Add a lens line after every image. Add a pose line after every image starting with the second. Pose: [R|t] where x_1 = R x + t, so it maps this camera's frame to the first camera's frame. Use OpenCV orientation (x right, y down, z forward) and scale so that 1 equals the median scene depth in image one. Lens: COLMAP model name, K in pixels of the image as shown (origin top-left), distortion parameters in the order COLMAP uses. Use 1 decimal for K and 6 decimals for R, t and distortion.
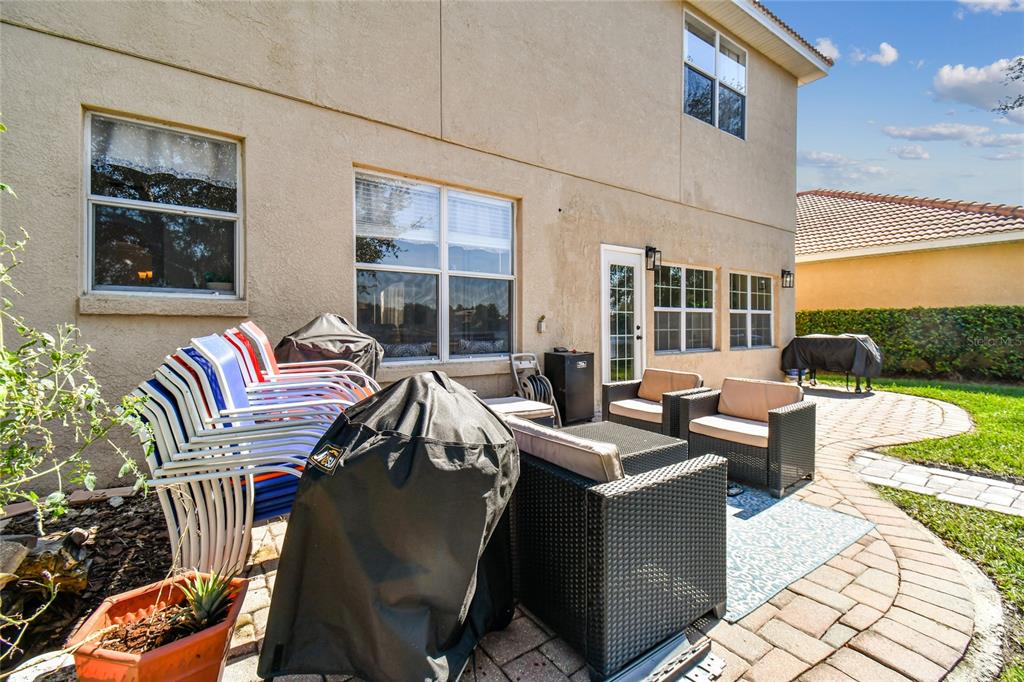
lens RADIAL K [[448.4, 0, 512.7], [0, 448.4, 335.3], [0, 0, 1]] dist [0.048403, -0.027561]
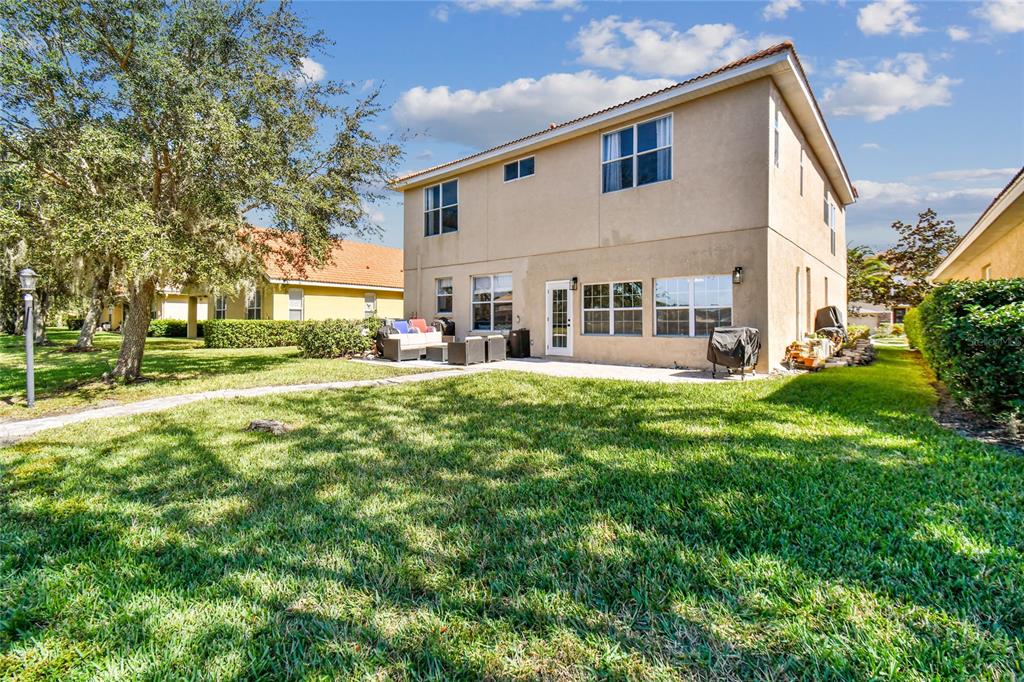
lens RADIAL K [[448.4, 0, 512.7], [0, 448.4, 335.3], [0, 0, 1]] dist [0.048403, -0.027561]
pose [[0.250885, 0.017152, -0.967865, 1.979503], [-0.029831, 0.999505, 0.009980, 0.034199], [0.967557, 0.026368, 0.251272, 0.268173]]
